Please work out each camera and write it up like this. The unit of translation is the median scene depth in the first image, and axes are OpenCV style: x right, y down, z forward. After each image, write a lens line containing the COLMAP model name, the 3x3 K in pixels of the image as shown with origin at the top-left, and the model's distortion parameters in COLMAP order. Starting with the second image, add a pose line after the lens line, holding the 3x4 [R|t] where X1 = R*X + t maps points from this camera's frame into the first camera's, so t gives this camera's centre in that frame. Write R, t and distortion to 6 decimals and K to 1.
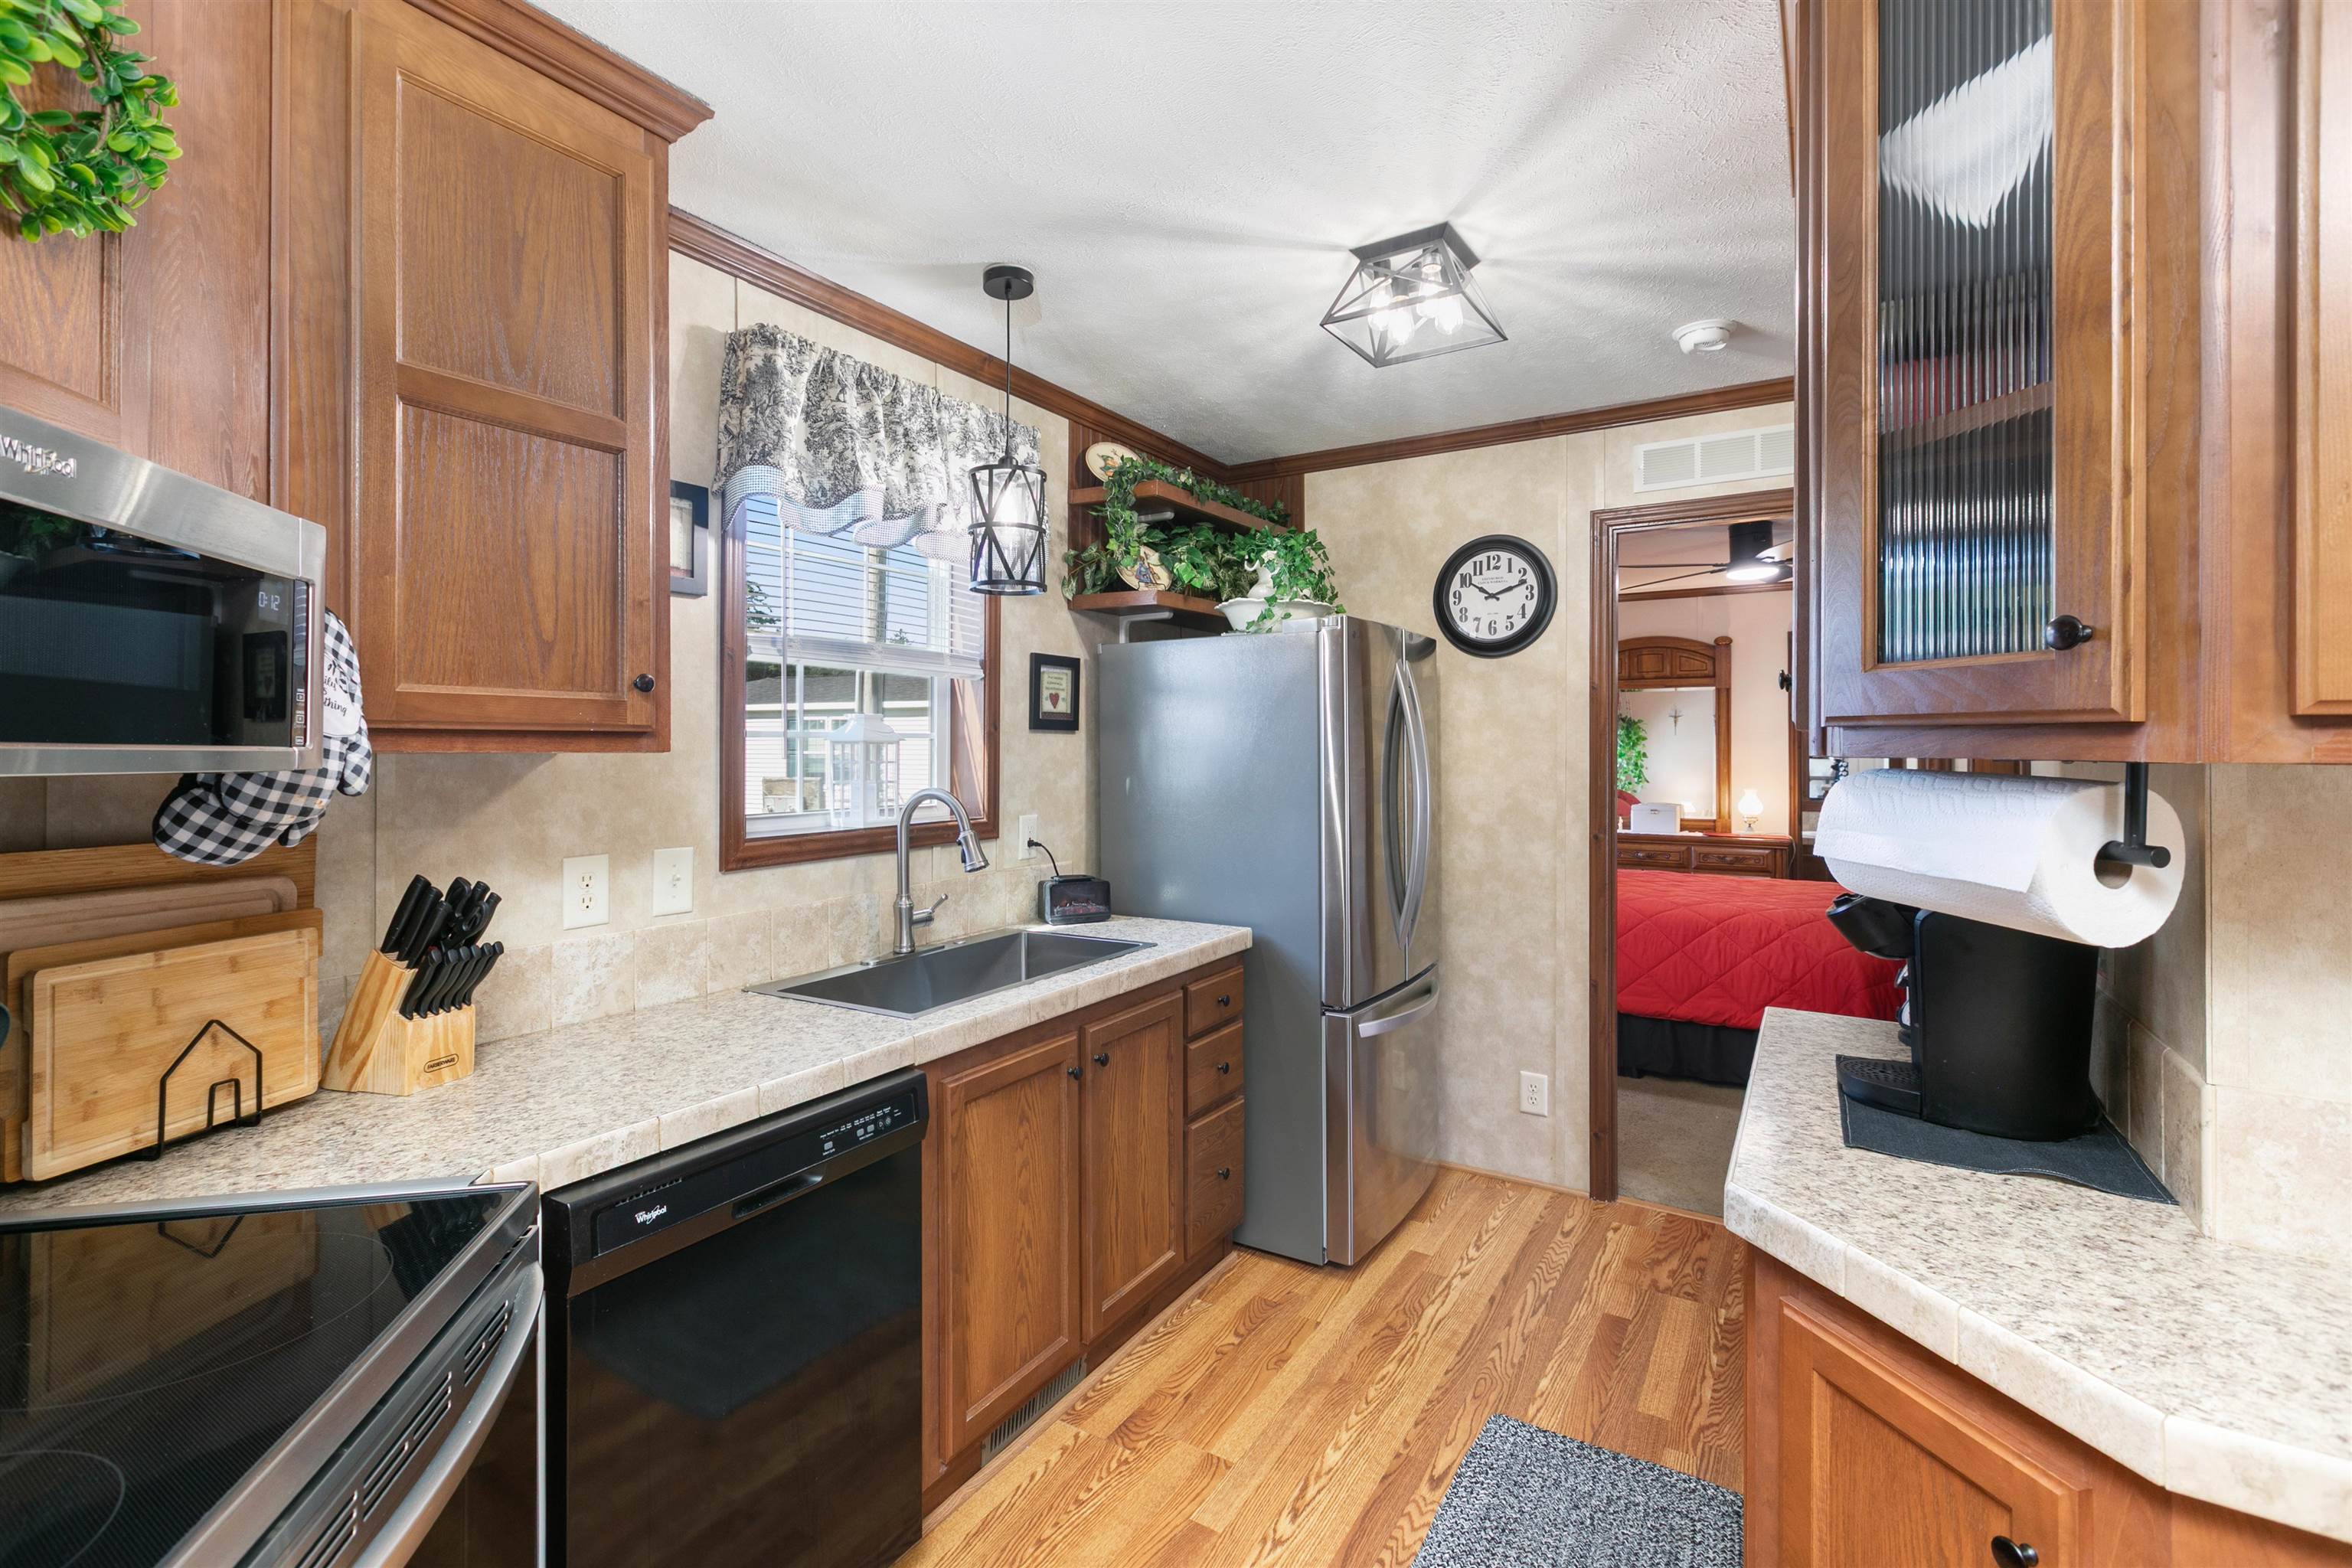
lens RADIAL K [[1054.2, 0, 1157.2], [0, 1054.2, 741.4], [0, 0, 1]] dist [0.002559, -0.001278]
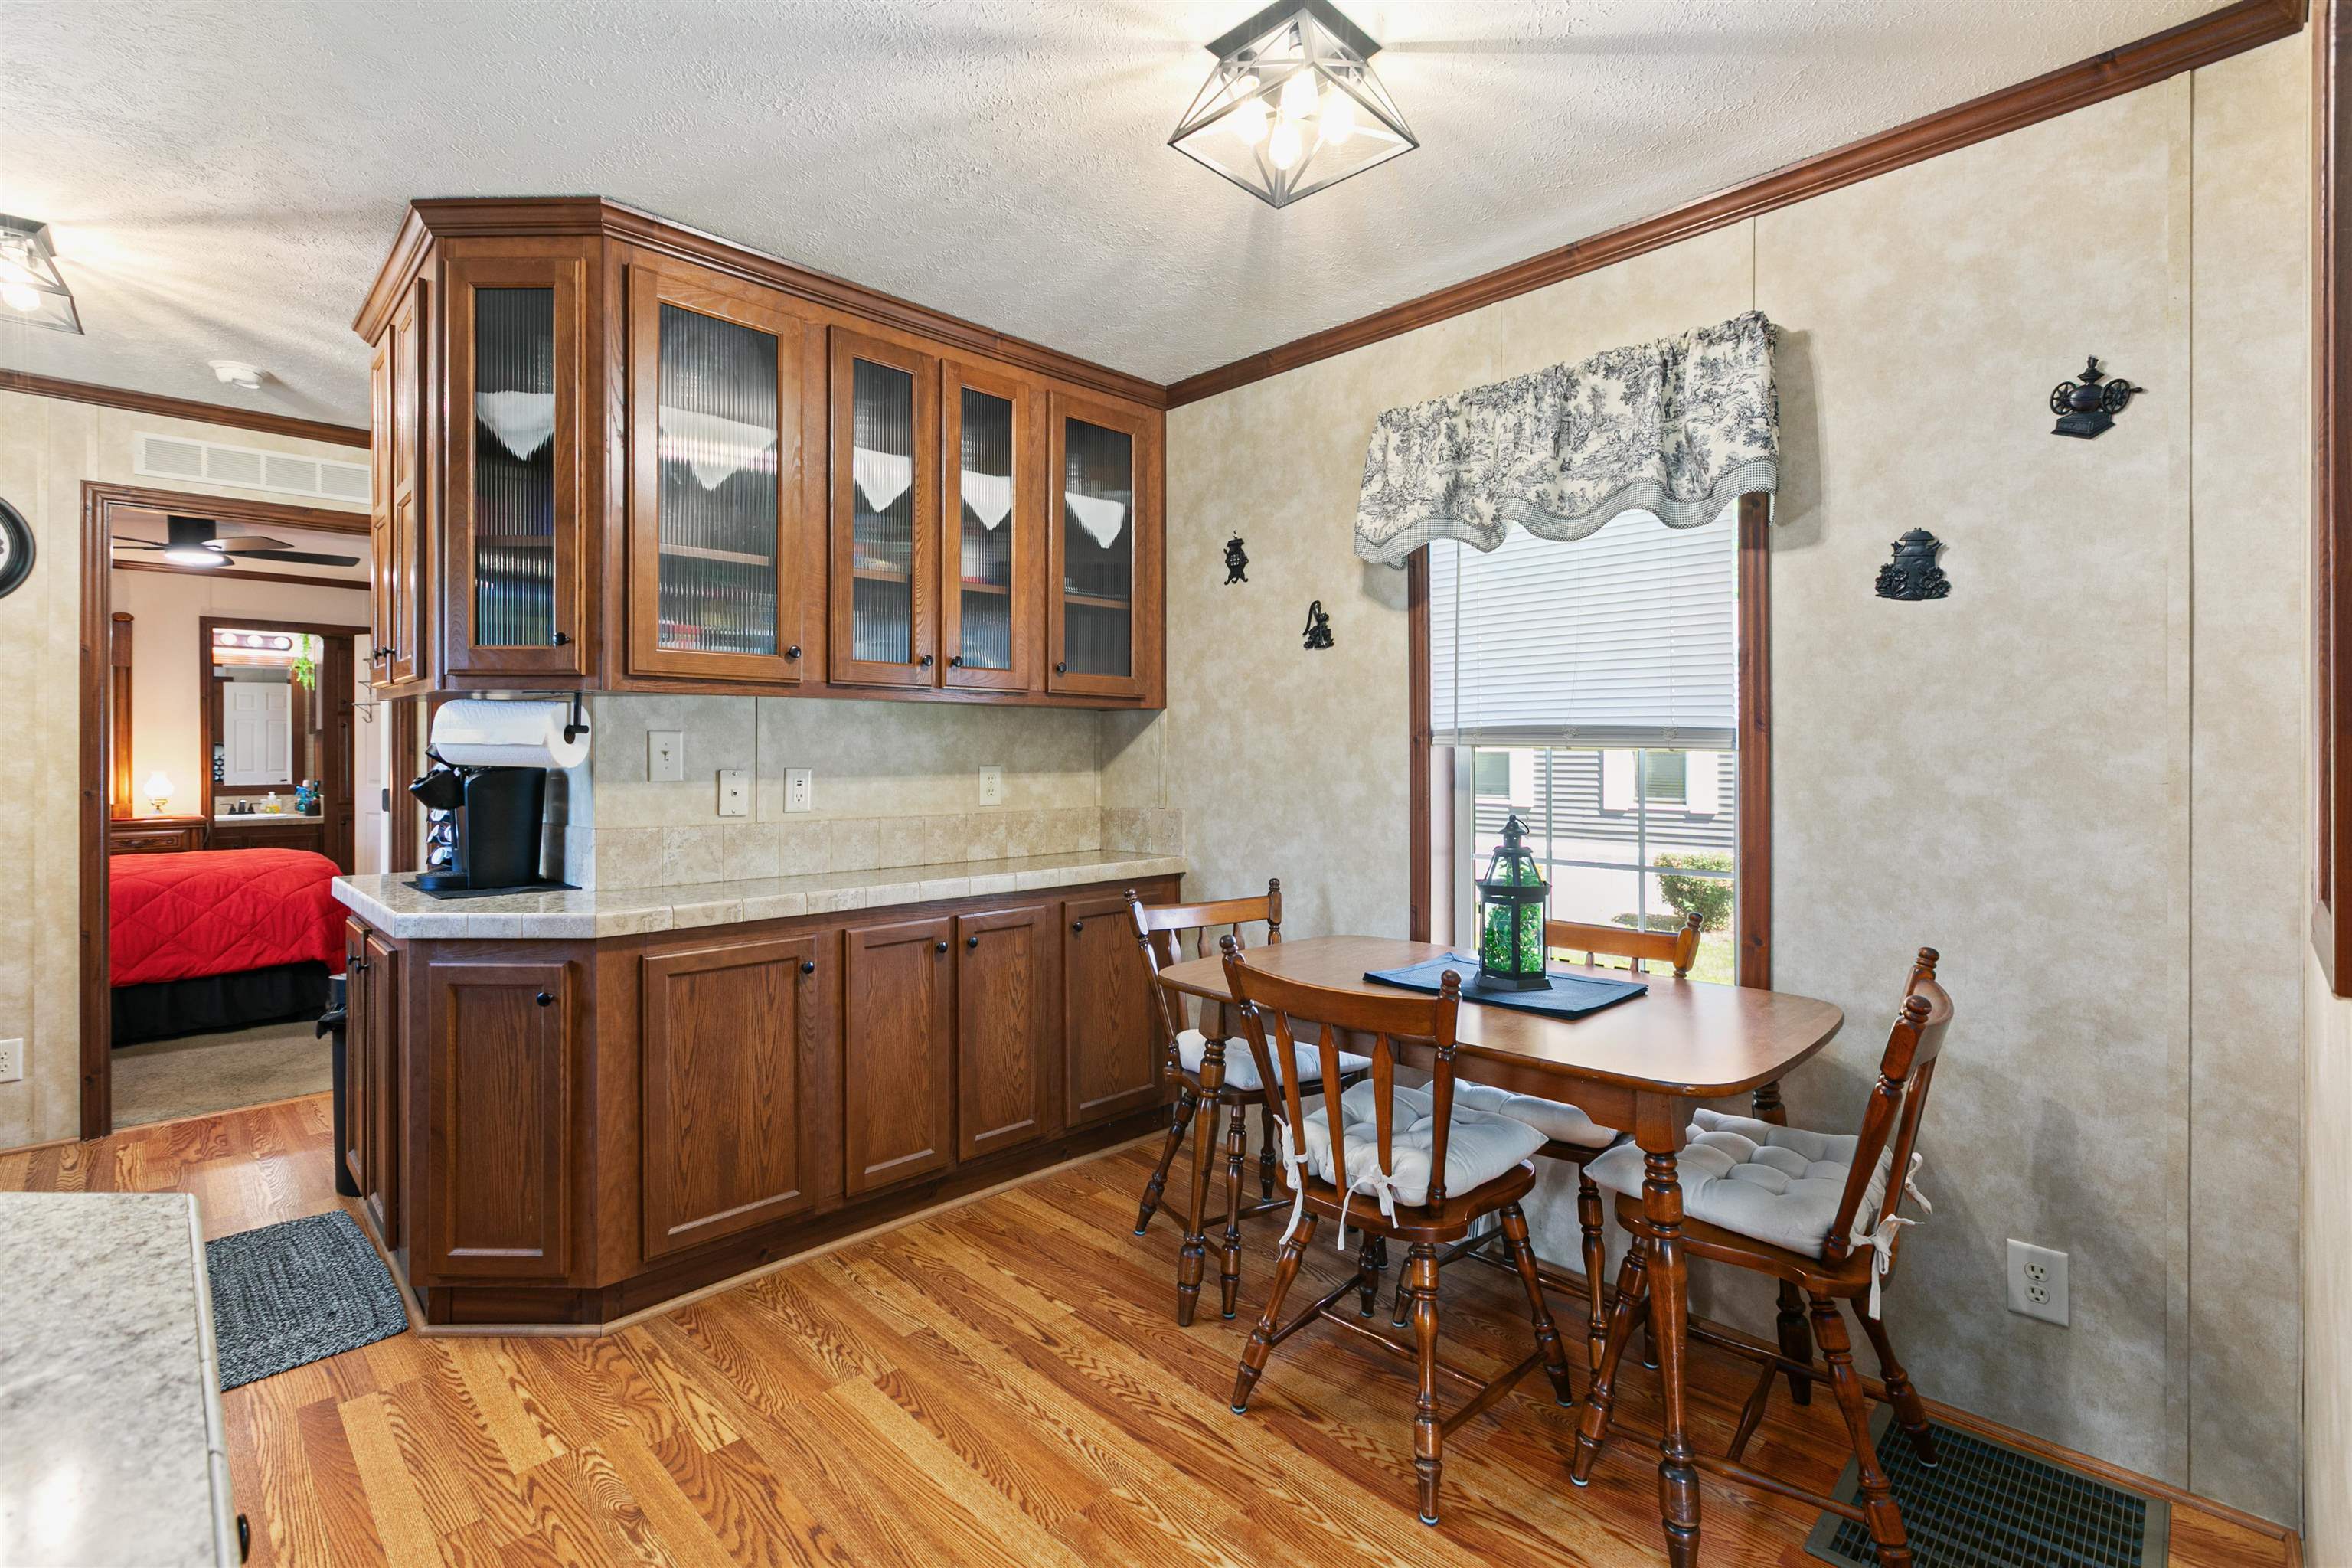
lens RADIAL K [[1054.2, 0, 1155.7], [0, 1054.2, 755.6], [0, 0, 1]] dist [0.002559, -0.001278]
pose [[0.235894, -0.005286, 0.971764, -0.460279], [-0.003044, 0.999976, 0.006178, 0.057137], [-0.971774, -0.004415, 0.235872, -0.361198]]
